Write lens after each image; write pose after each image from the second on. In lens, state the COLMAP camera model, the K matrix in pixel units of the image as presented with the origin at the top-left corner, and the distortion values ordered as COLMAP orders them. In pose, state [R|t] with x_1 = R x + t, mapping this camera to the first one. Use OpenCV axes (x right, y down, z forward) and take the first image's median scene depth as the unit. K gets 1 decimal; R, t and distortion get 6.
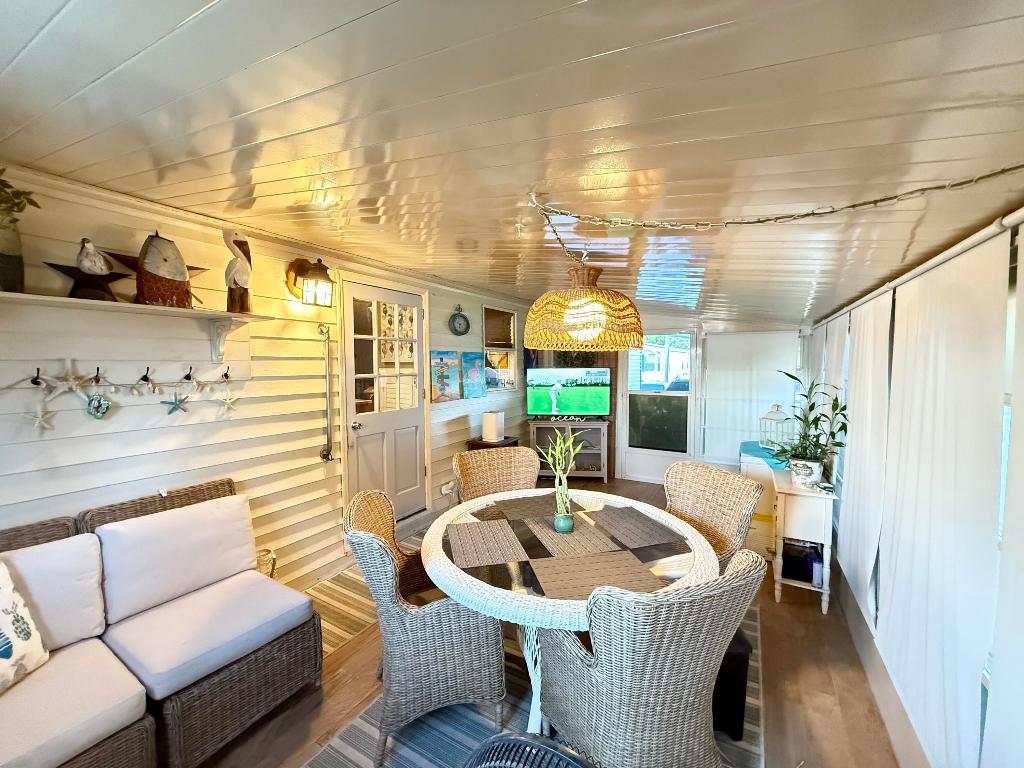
lens RADIAL K [[411.2, 0, 512.0], [0, 411.2, 384.0], [0, 0, 1]] dist [0.000092, 0.000119]
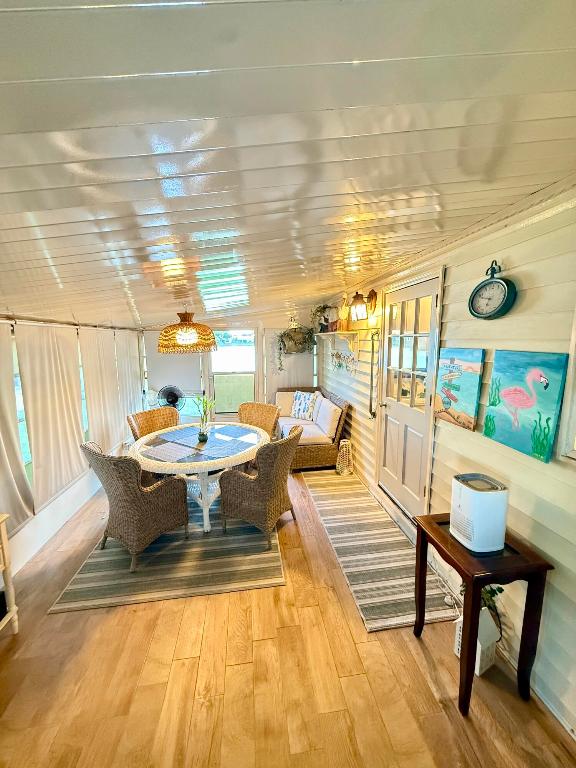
lens RADIAL K [[308.4, 0, 288.0], [0, 308.4, 384.0], [0, 0, 1]] dist [0.000092, 0.000119]
pose [[-0.780176, 0.095380, -0.618246, 0.360419], [-0.021086, 0.983736, 0.178376, -0.105713], [0.625205, 0.152201, -0.765476, 1.207914]]
